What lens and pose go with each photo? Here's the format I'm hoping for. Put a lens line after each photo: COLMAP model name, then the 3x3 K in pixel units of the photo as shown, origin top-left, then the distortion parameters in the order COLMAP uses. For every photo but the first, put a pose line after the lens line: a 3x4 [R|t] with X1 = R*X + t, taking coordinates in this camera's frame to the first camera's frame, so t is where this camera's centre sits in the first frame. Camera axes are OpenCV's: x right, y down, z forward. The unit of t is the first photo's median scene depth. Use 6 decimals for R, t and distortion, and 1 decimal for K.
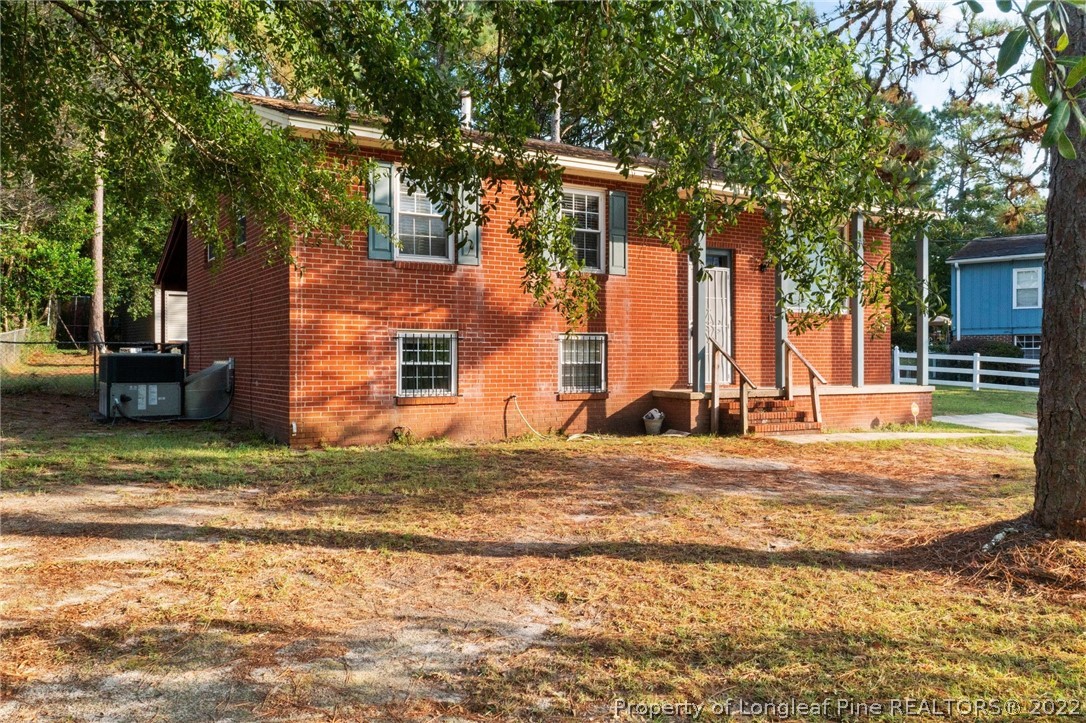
lens RADIAL K [[856.3, 0, 543.2], [0, 856.3, 360.7], [0, 0, 1]] dist [-0.005390, 0.000820]
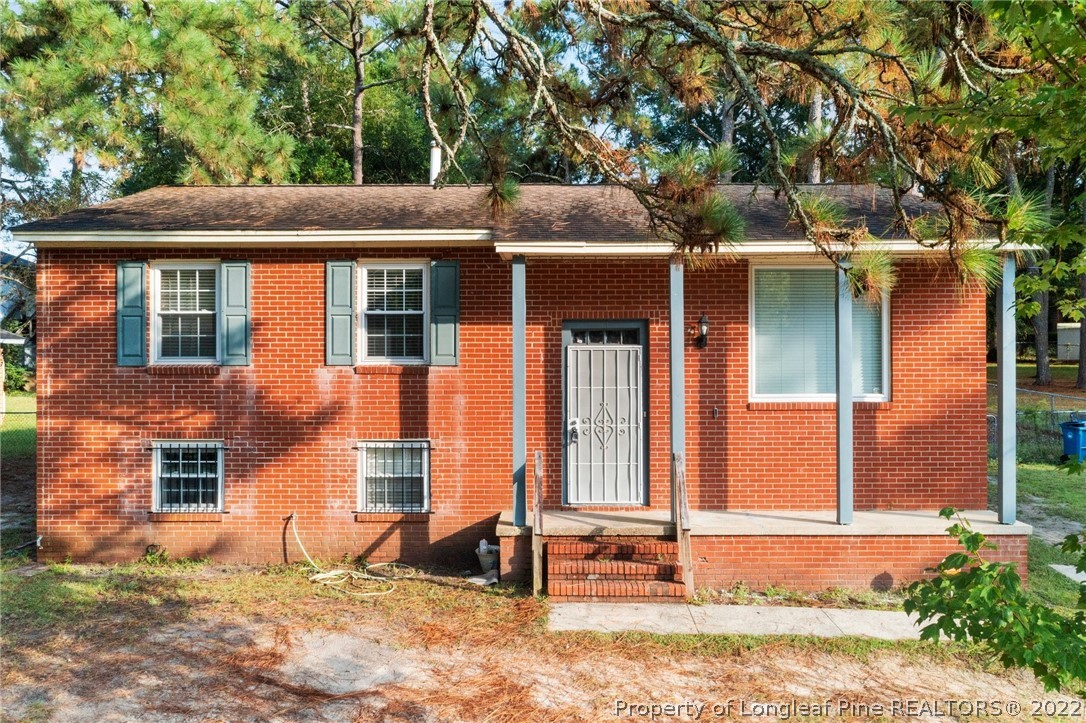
lens RADIAL K [[856.3, 0, 539.4], [0, 856.3, 362.7], [0, 0, 1]] dist [-0.005390, 0.000820]
pose [[0.846777, 0.001032, -0.531947, 0.642937], [0.000194, 0.999997, 0.002249, -0.115313], [0.531948, -0.002008, 0.846774, 0.412259]]
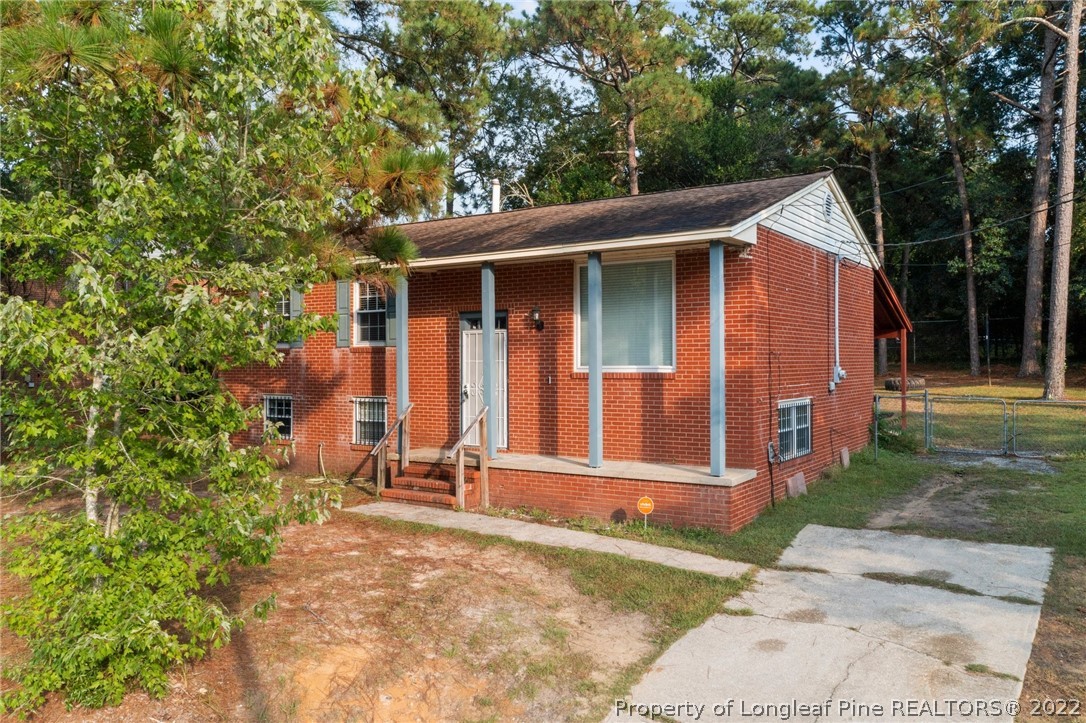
lens RADIAL K [[856.3, 0, 543.5], [0, 856.3, 361.1], [0, 0, 1]] dist [-0.005390, 0.000820]
pose [[0.422441, -0.001853, -0.906388, 1.349734], [0.003308, 0.999994, -0.000502, -0.086971], [0.906384, -0.002786, 0.422445, 0.763605]]
